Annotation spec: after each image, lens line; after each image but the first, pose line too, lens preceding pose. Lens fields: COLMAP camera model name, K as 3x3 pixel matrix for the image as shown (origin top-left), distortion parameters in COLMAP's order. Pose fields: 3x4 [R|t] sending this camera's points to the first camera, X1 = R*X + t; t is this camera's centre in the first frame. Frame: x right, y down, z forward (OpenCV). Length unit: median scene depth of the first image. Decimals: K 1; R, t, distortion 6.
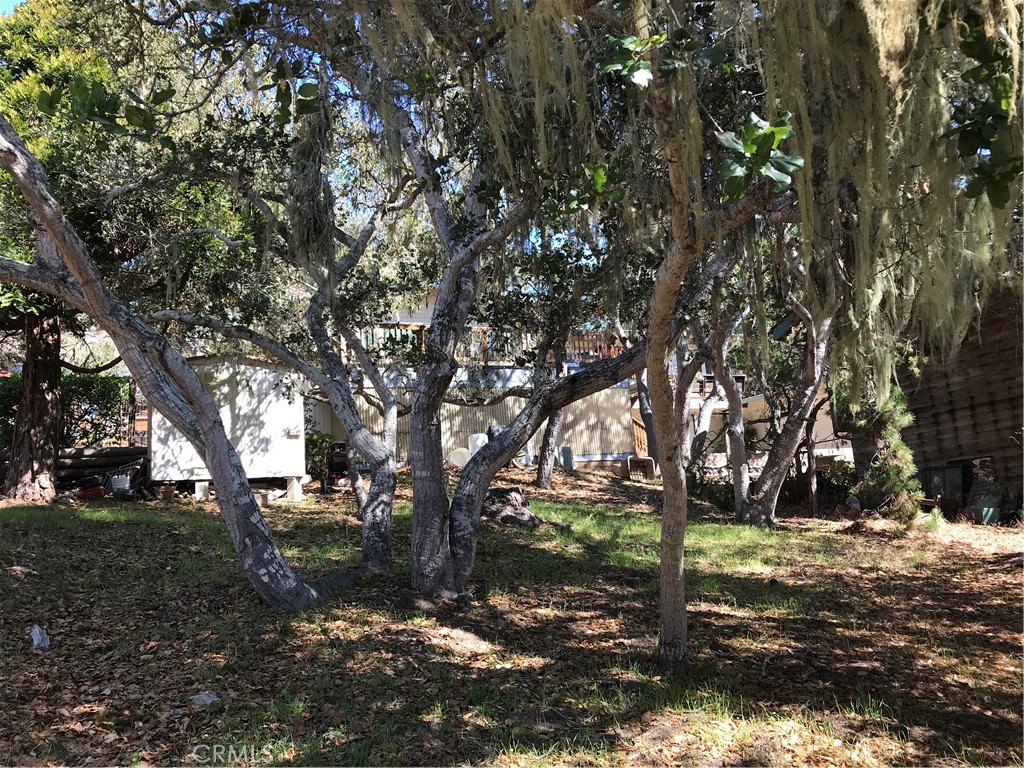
lens RADIAL K [[813.4, 0, 514.9], [0, 813.4, 383.3], [0, 0, 1]] dist [0.053738, -0.059392]
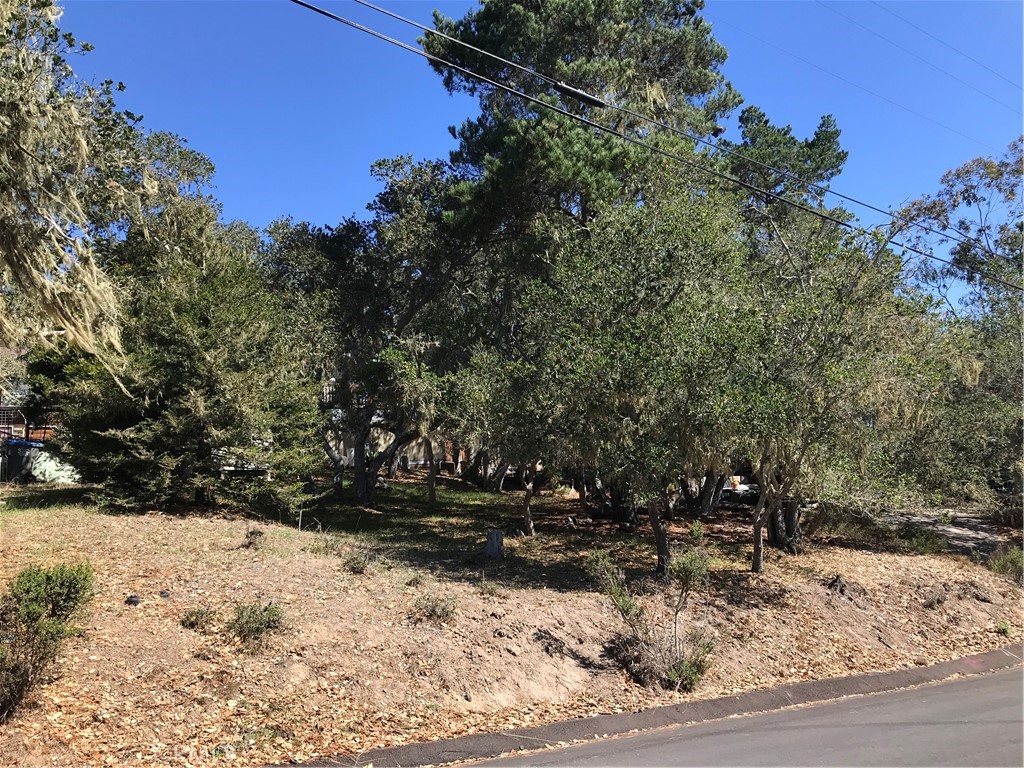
lens RADIAL K [[813.4, 0, 514.9], [0, 813.4, 383.3], [0, 0, 1]] dist [0.053738, -0.059392]
pose [[0.980151, 0.027093, 0.196392, -0.050305], [-0.025205, 0.999609, -0.012105, -0.060774], [-0.196643, 0.006915, 0.980451, -0.744318]]
